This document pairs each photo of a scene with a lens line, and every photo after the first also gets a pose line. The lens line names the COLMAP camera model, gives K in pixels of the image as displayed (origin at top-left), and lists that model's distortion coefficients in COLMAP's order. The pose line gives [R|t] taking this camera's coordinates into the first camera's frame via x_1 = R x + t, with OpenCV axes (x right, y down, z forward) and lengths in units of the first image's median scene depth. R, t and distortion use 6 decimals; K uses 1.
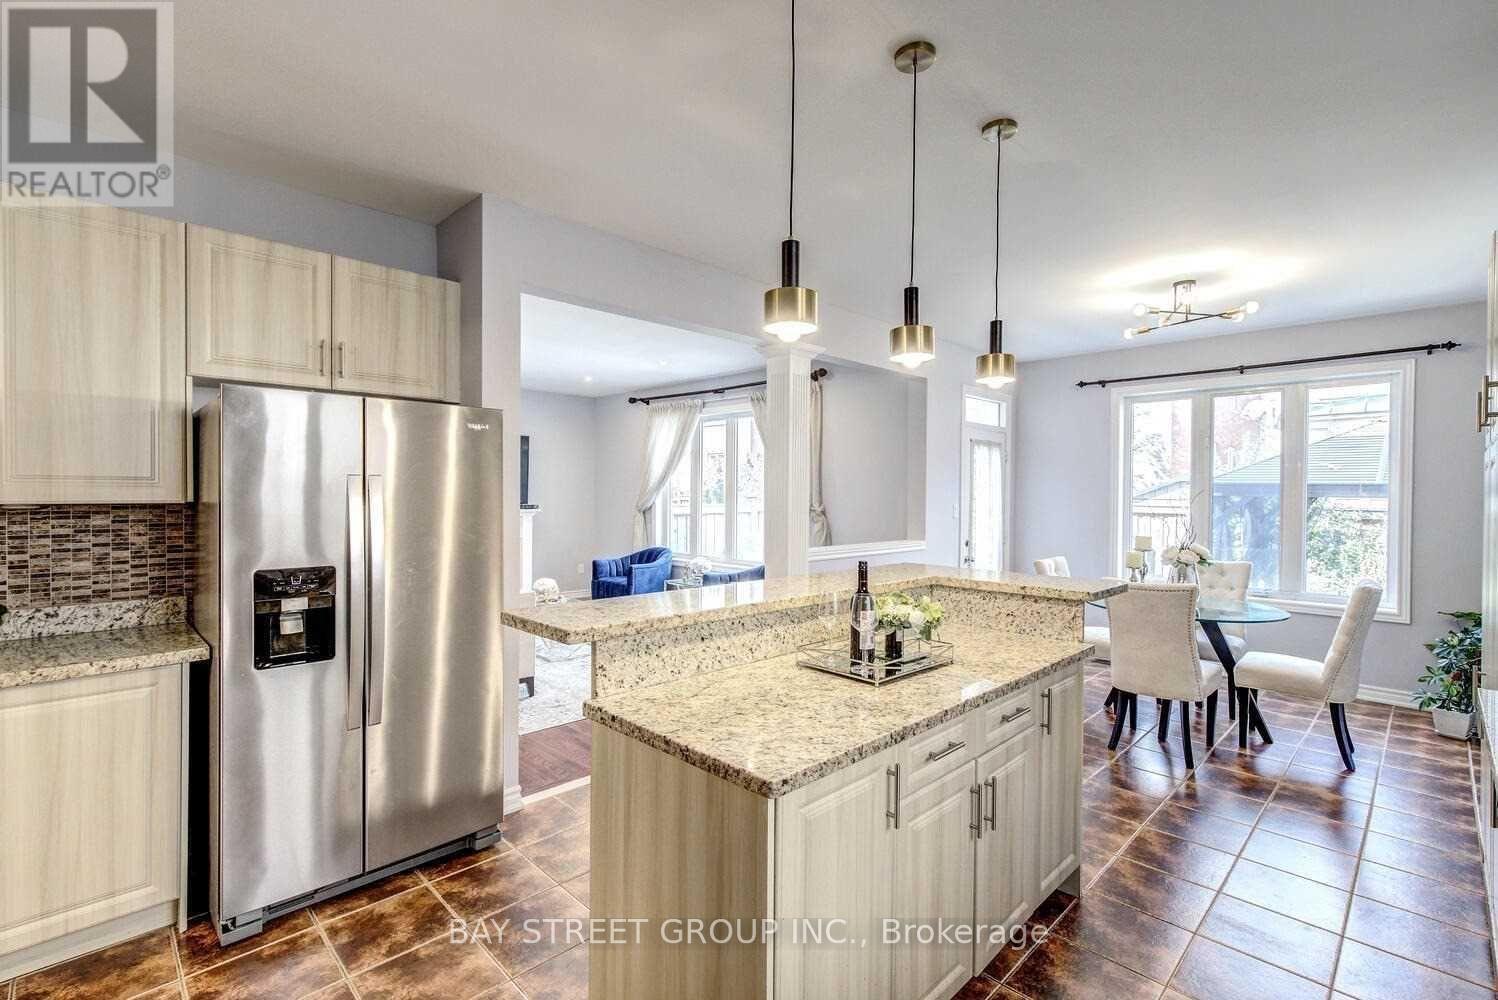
lens RADIAL K [[678.0, 0, 751.8], [0, 678.0, 500.2], [0, 0, 1]] dist [0.010982, -0.000508]
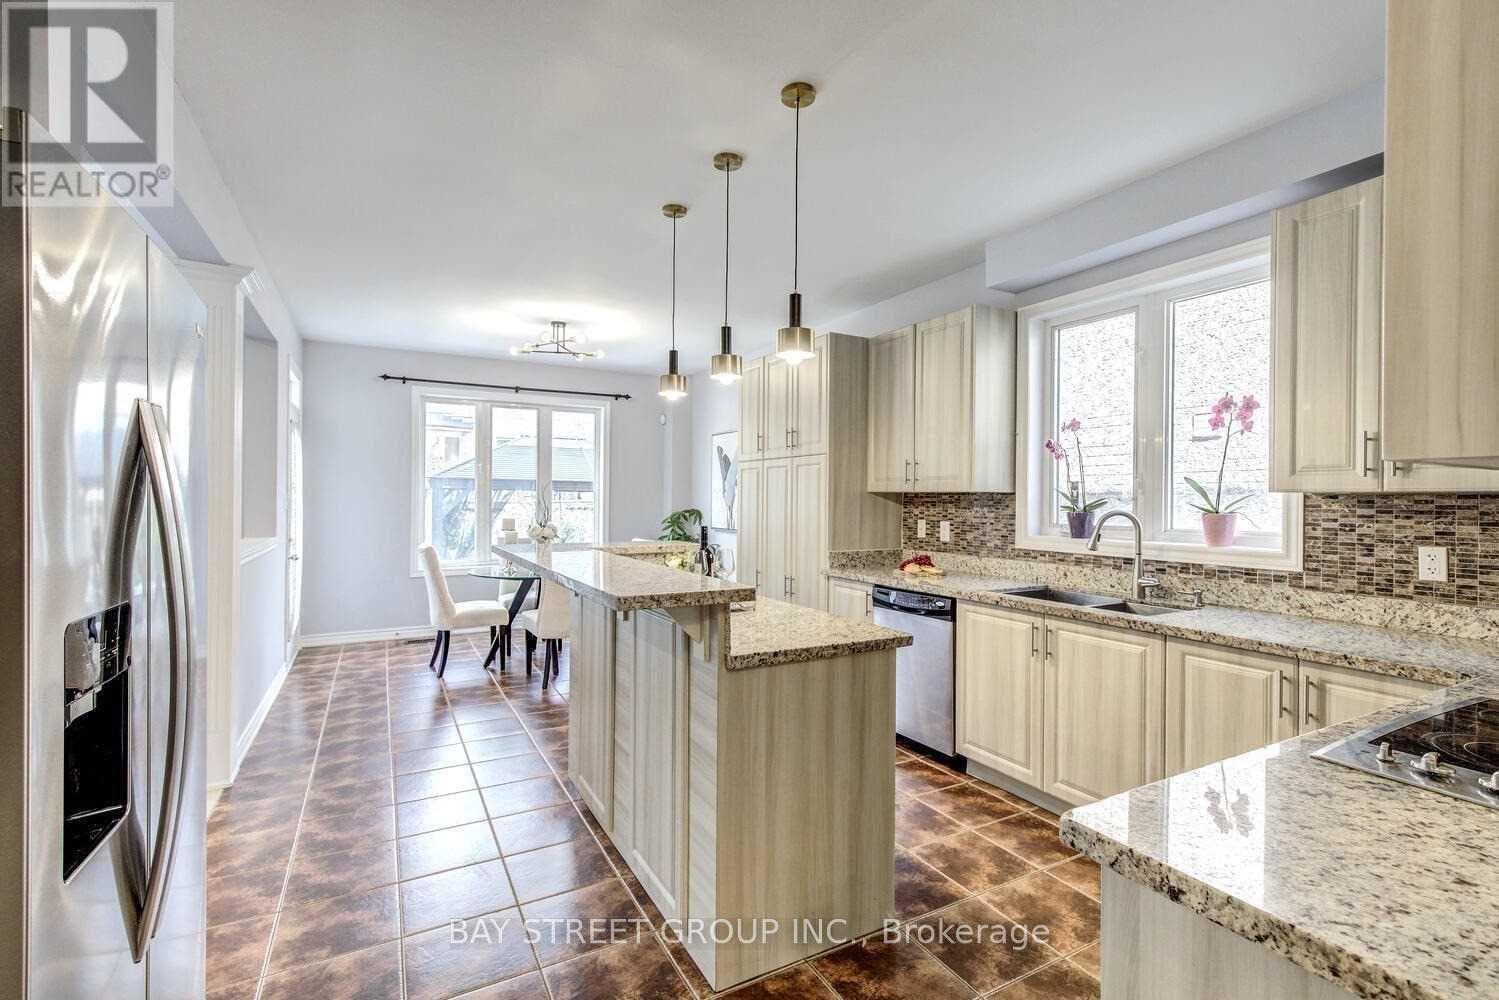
lens RADIAL K [[678.4, 0, 753.9], [0, 678.4, 498.2], [0, 0, 1]] dist [0.010982, -0.000508]
pose [[0.271226, -0.007014, 0.962490, -0.431509], [0.003988, 0.999973, 0.006164, 0.010731], [-0.962508, 0.002167, 0.271246, 0.221318]]
